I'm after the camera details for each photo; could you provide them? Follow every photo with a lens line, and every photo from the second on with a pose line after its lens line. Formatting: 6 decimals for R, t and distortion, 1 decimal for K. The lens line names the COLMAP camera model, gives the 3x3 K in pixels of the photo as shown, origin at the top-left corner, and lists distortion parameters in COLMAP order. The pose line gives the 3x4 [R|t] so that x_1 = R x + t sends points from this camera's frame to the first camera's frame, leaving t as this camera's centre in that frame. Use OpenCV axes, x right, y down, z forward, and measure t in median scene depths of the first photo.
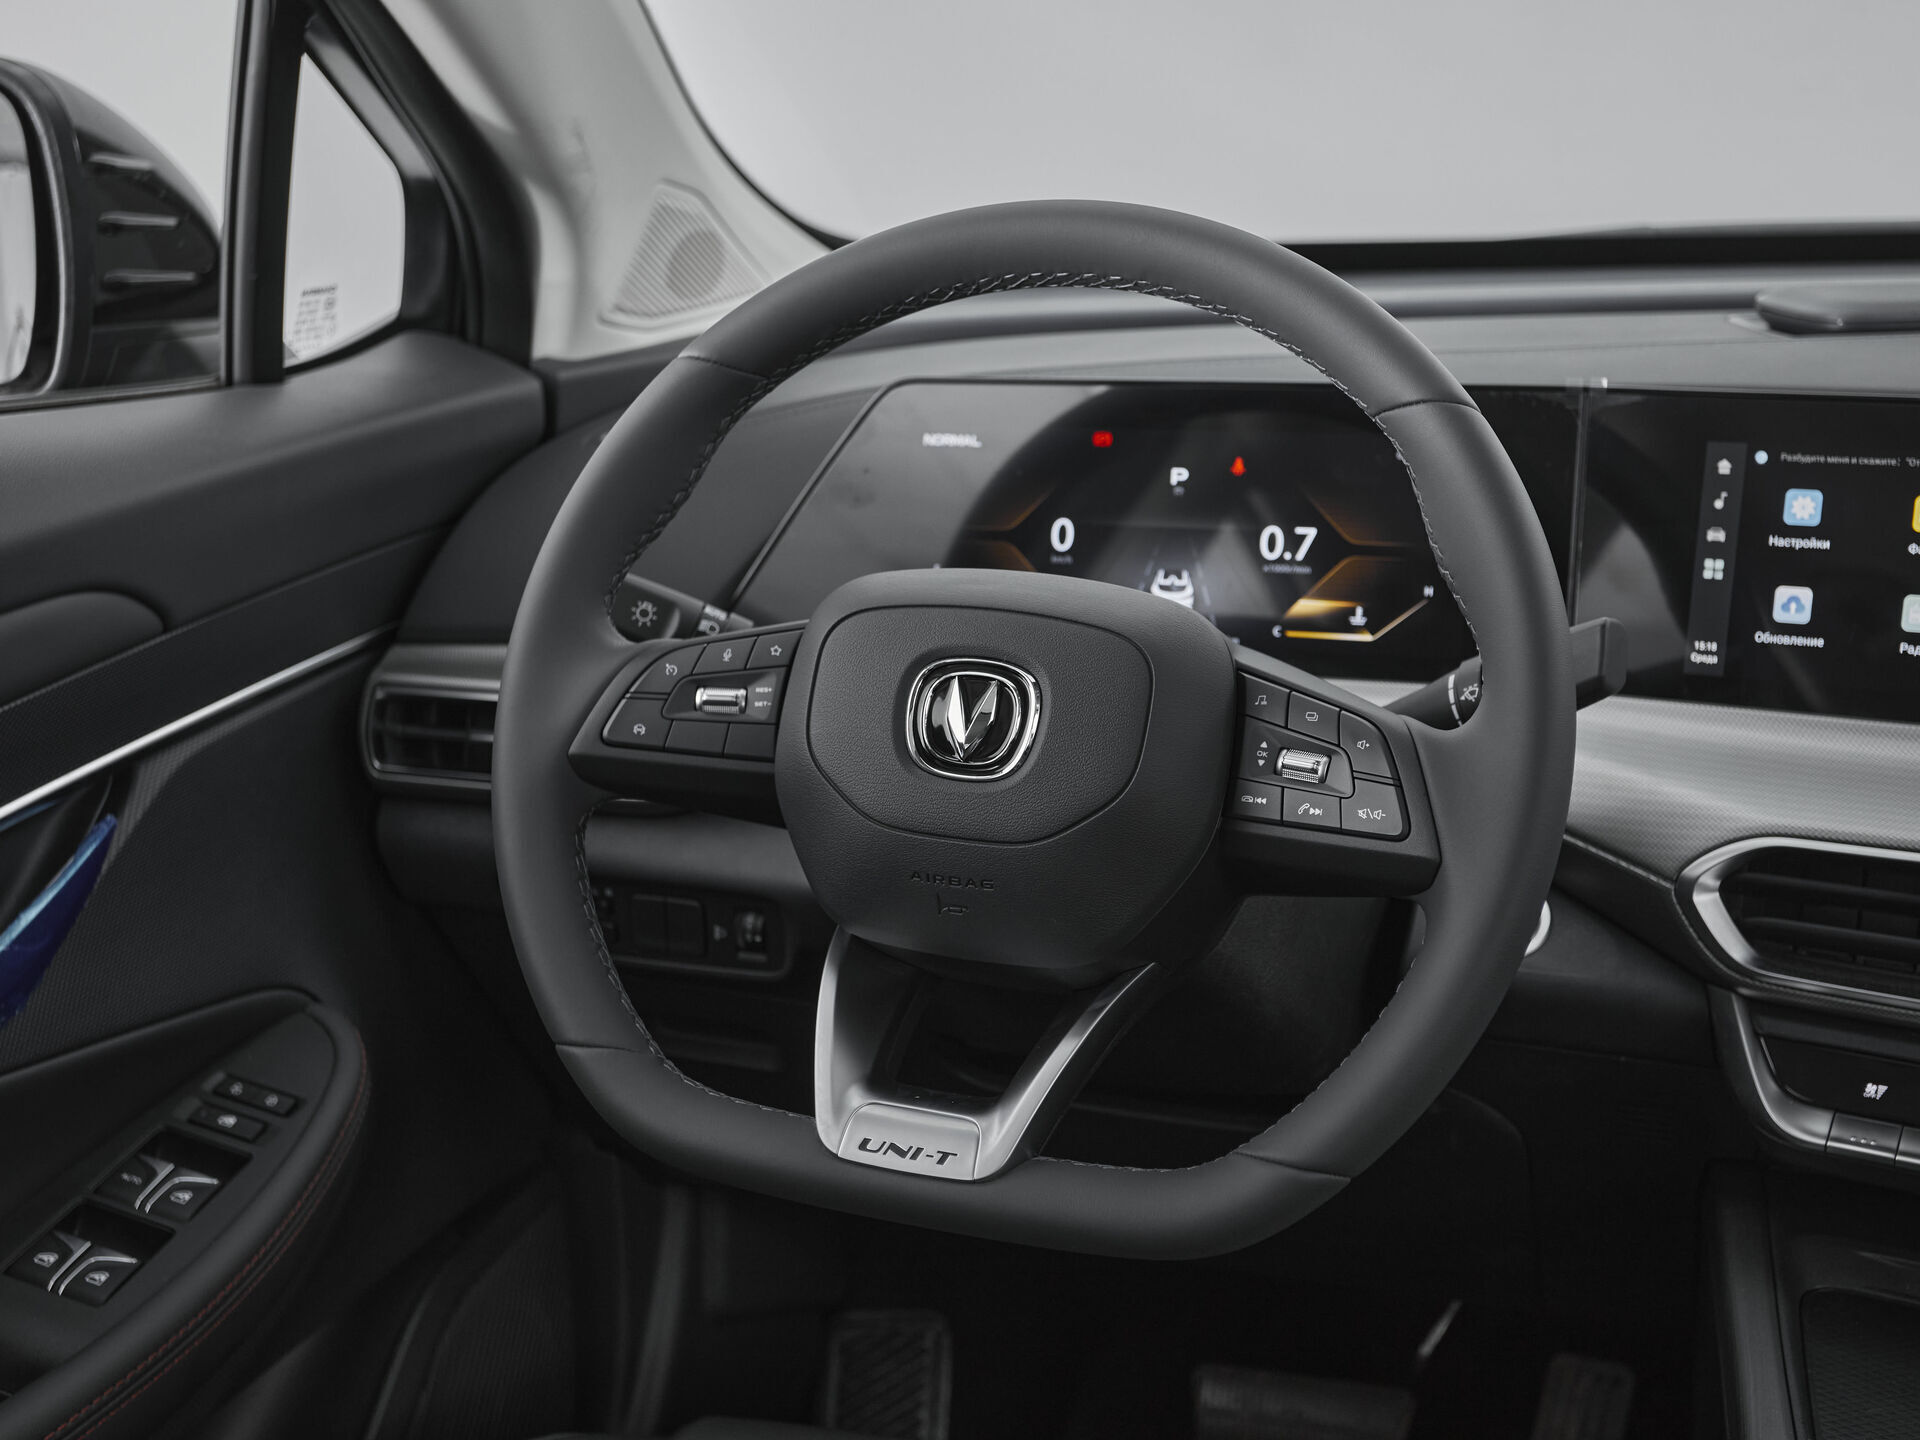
lens RADIAL K [[2343.2, 0, 960.0], [0, 2343.2, 720.0], [0, 0, 1]] dist [0.018312, 0.079062]
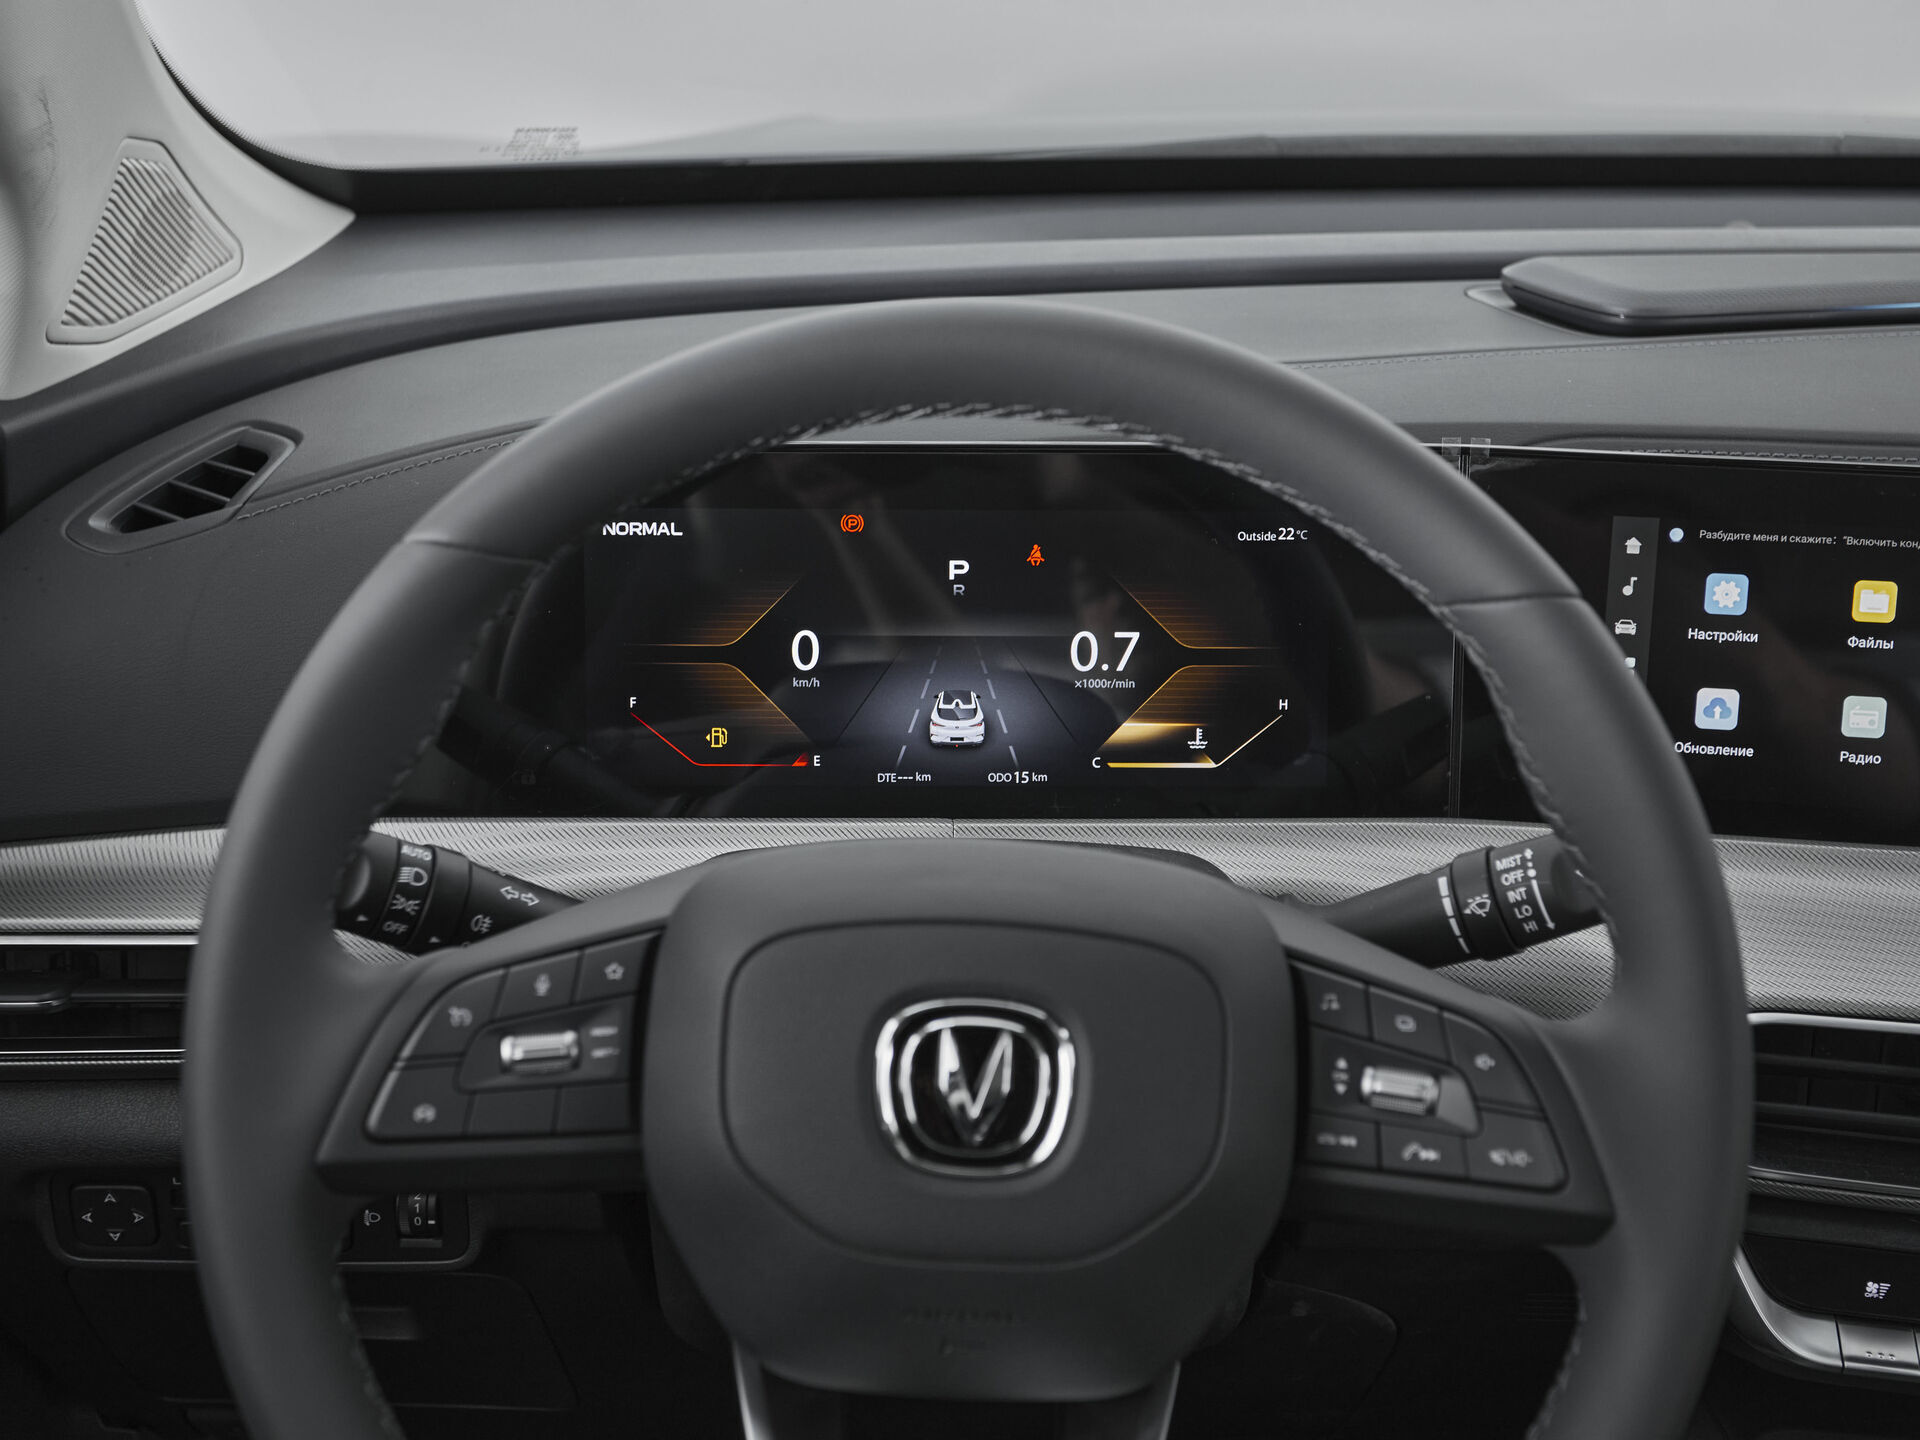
lens RADIAL K [[2413.3, 0, 960.0], [0, 2413.3, 720.0], [0, 0, 1]] dist [0.027184, 0.034322]
pose [[0.936437, -0.094949, 0.337743, -0.208057], [0.056472, 0.990922, 0.121999, -0.176719], [-0.346261, -0.095171, 0.933298, 0.296572]]
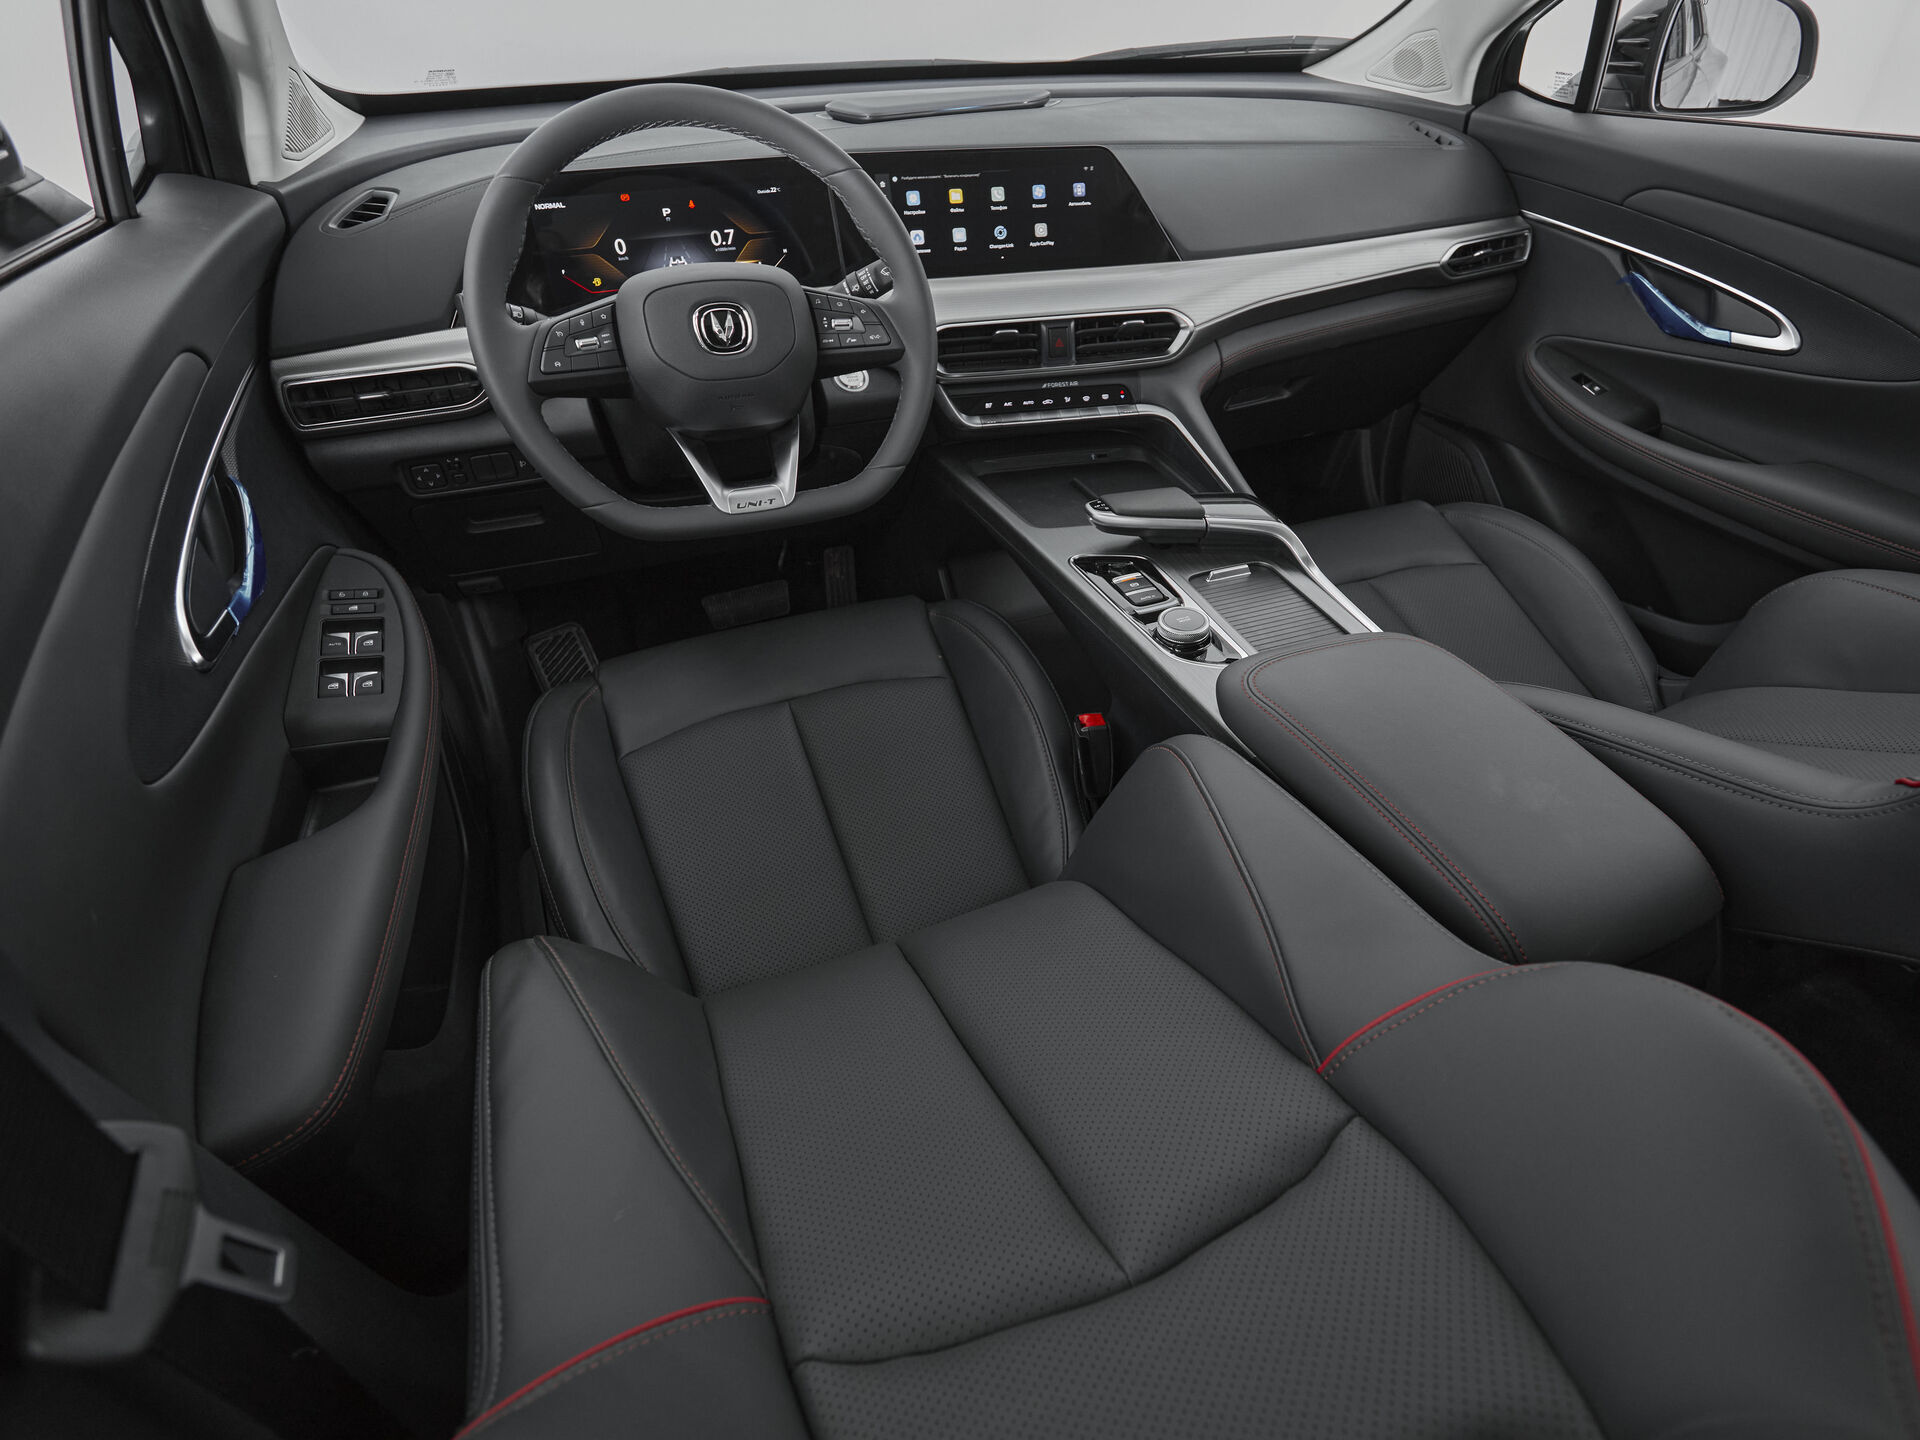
lens RADIAL K [[1015.3, 0, 1053.5], [0, 1015.3, 719.1], [0, 0, 1]] dist [-0.003733, -0.000141]
pose [[0.718121, -0.401386, 0.568500, -0.466608], [0.153436, 0.888124, 0.433236, -0.040236], [-0.678793, -0.223888, 0.699367, -0.079767]]
